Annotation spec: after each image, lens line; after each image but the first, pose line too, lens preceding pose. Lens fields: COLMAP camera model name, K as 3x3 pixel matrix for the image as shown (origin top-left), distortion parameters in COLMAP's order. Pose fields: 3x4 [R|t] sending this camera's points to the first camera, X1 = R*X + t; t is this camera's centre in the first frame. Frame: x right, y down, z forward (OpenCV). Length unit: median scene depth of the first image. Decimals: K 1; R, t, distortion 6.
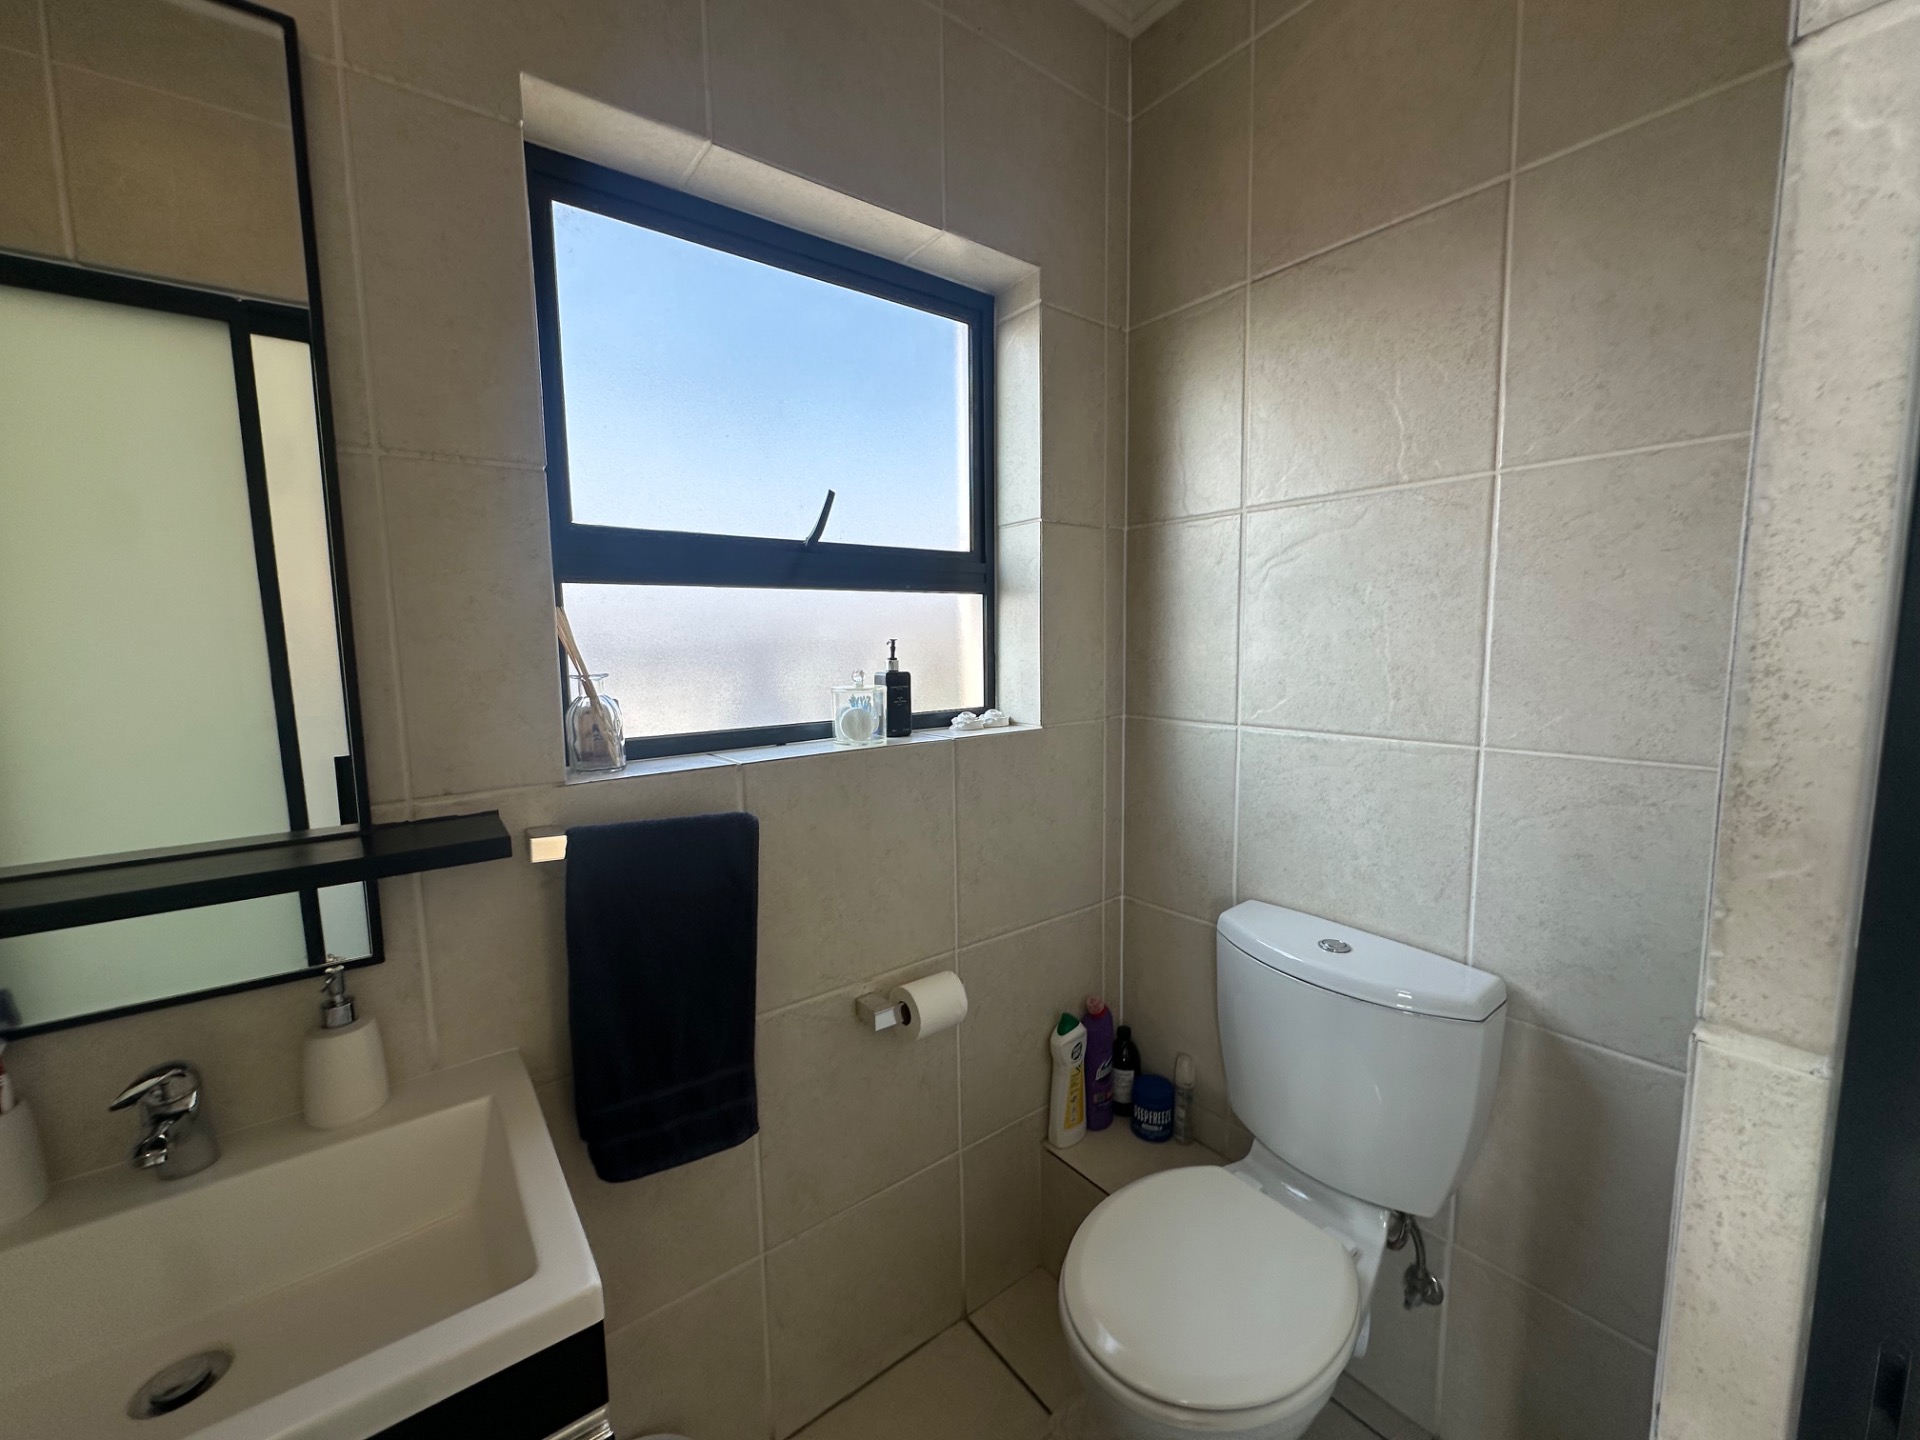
lens RADIAL K [[771.8, 0, 972.7], [0, 771.8, 714.7], [0, 0, 1]] dist [-0.005751, 0.001099]
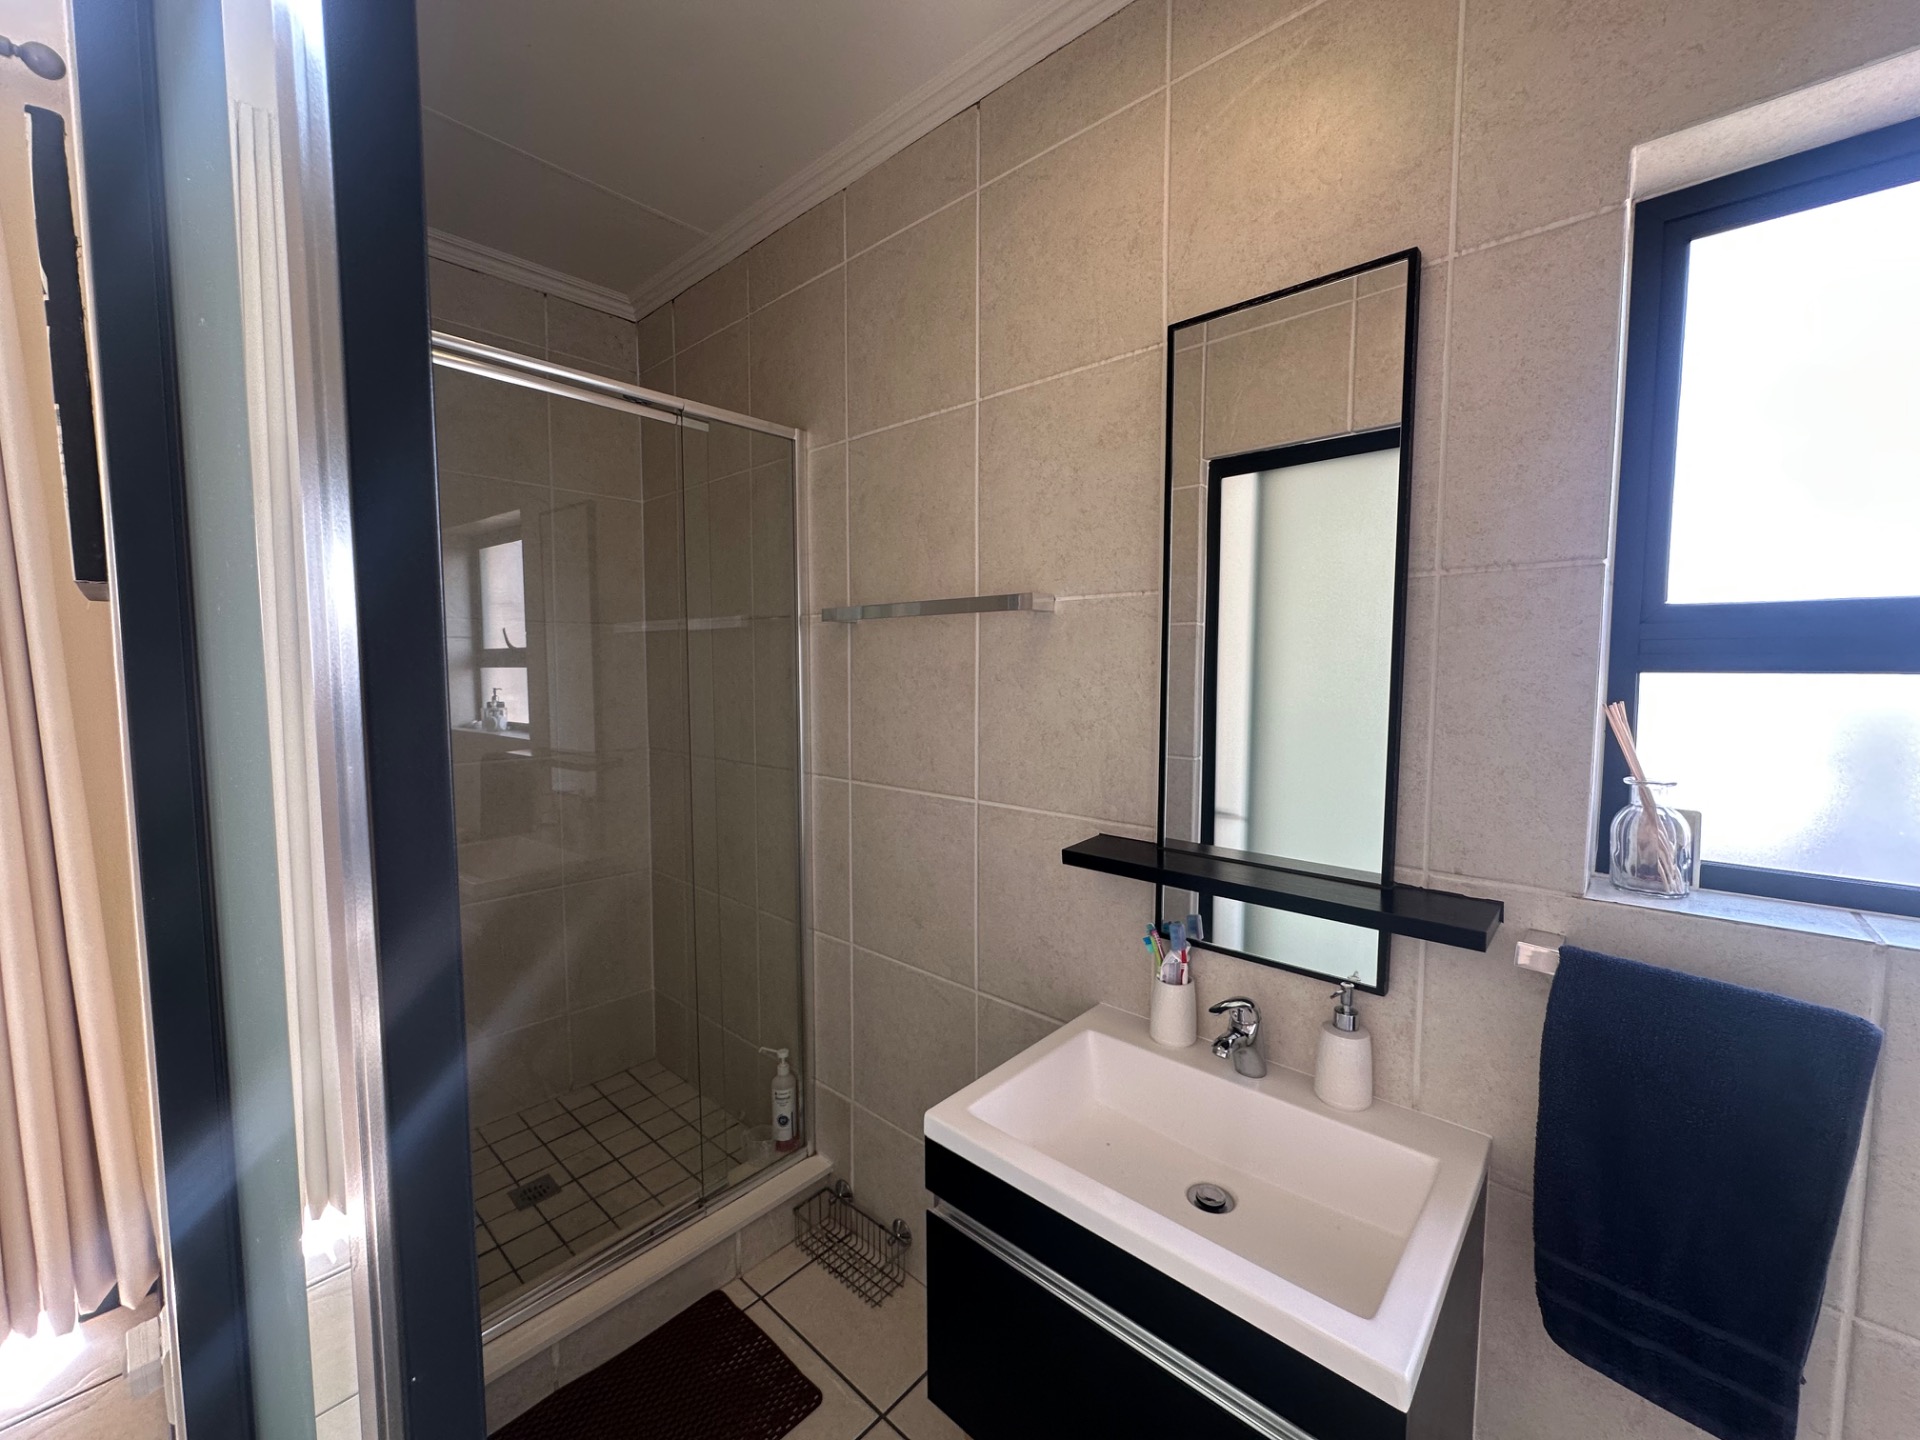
lens RADIAL K [[771.8, 0, 952.0], [0, 771.8, 716.5], [0, 0, 1]] dist [-0.005751, 0.001099]
pose [[0.169297, 0.082295, -0.982123, 0.267028], [-0.107296, 0.992124, 0.064637, -0.118268], [0.979707, 0.094435, 0.176794, 0.082955]]
